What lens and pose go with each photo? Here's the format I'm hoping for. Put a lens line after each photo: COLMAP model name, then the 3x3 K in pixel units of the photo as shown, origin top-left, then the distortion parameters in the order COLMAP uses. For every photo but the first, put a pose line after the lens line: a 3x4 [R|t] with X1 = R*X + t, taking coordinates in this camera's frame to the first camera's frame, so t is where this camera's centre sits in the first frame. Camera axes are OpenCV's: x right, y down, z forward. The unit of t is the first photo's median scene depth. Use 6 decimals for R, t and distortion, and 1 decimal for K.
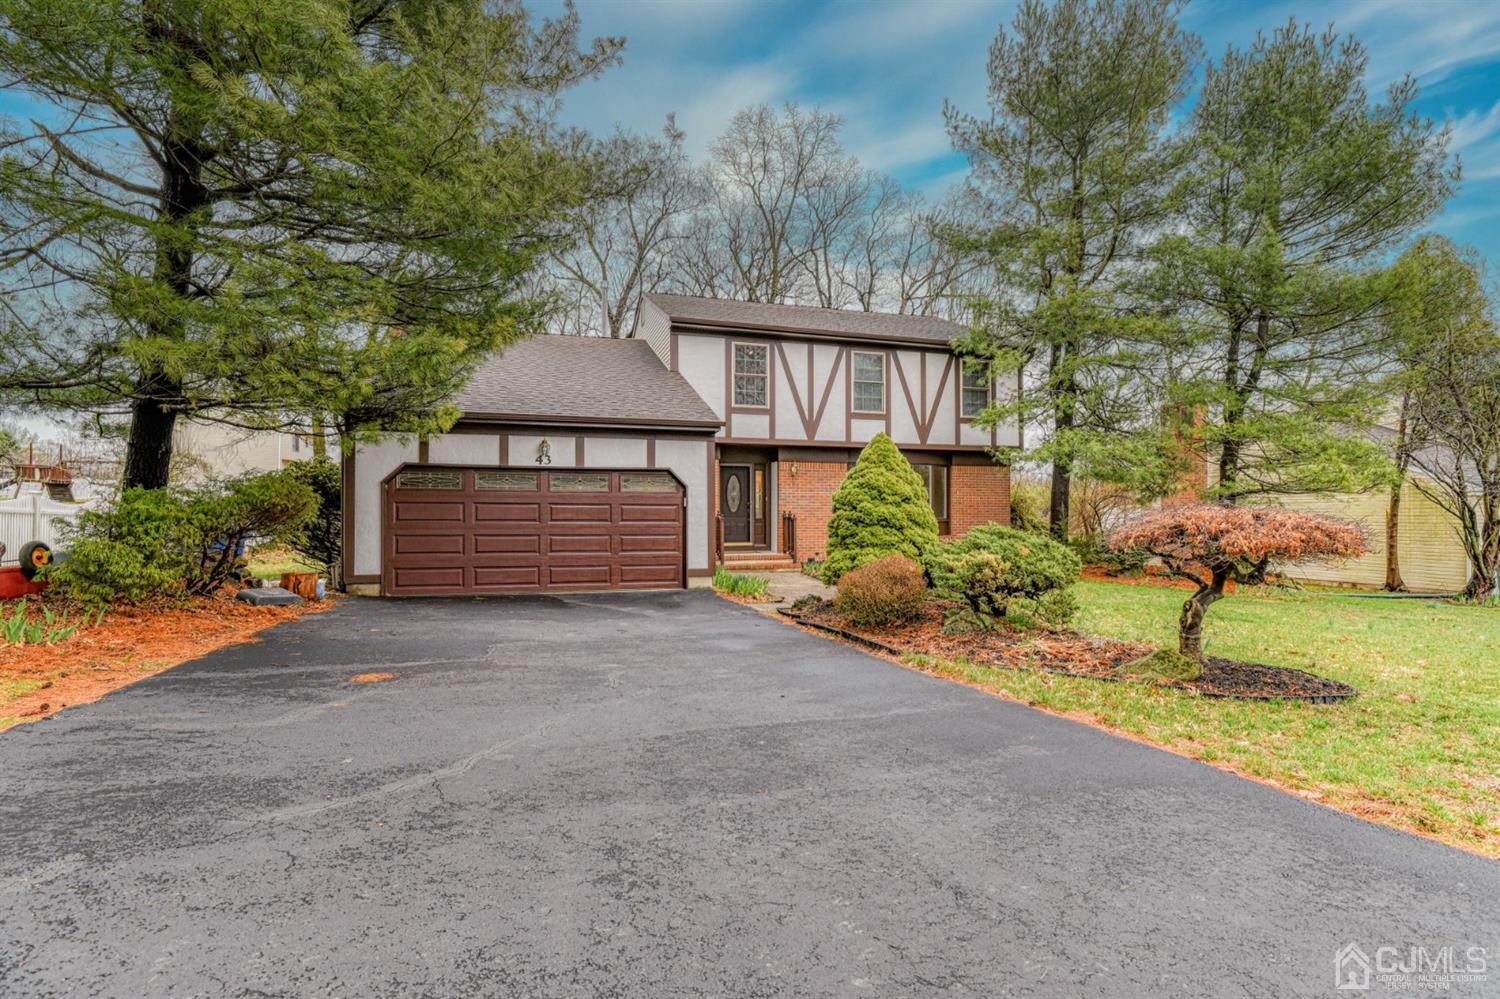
lens RADIAL K [[753.1, 0, 758.6], [0, 753.1, 493.3], [0, 0, 1]] dist [-0.005603, -0.001544]
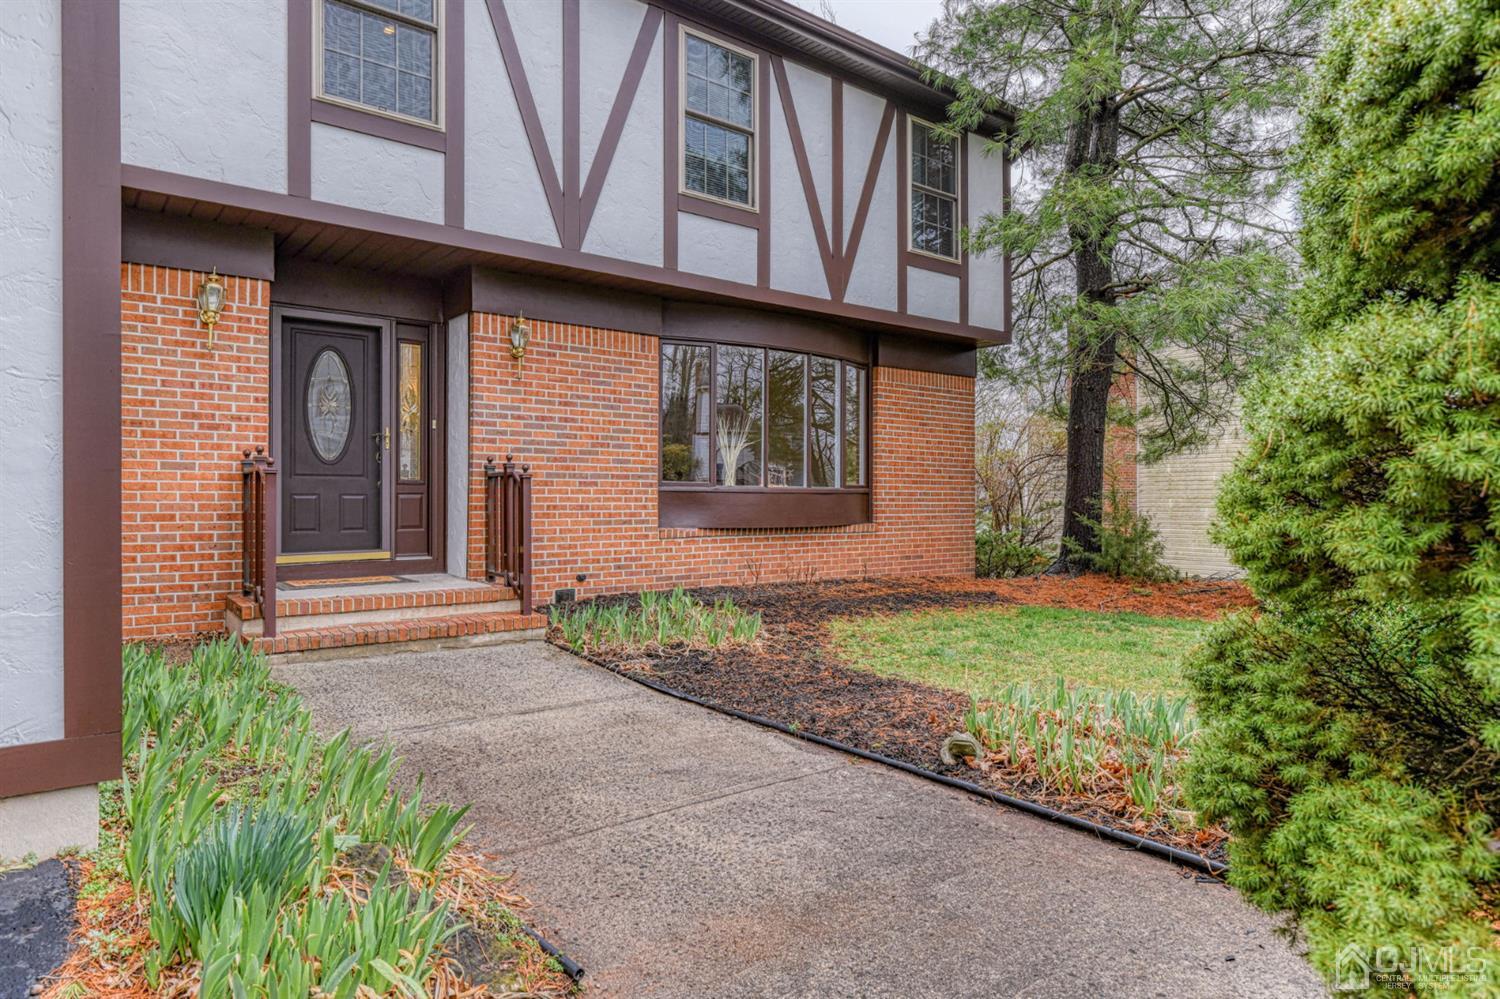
lens RADIAL K [[902.5, 0, 748.7], [0, 902.5, 482.4], [0, 0, 1]] dist [-0.000990, -0.000597]
pose [[0.937587, 0.002462, 0.347743, 0.002186], [-0.003180, 0.999994, 0.001494, 0.034576], [-0.347737, -0.002506, 0.937589, 0.583486]]
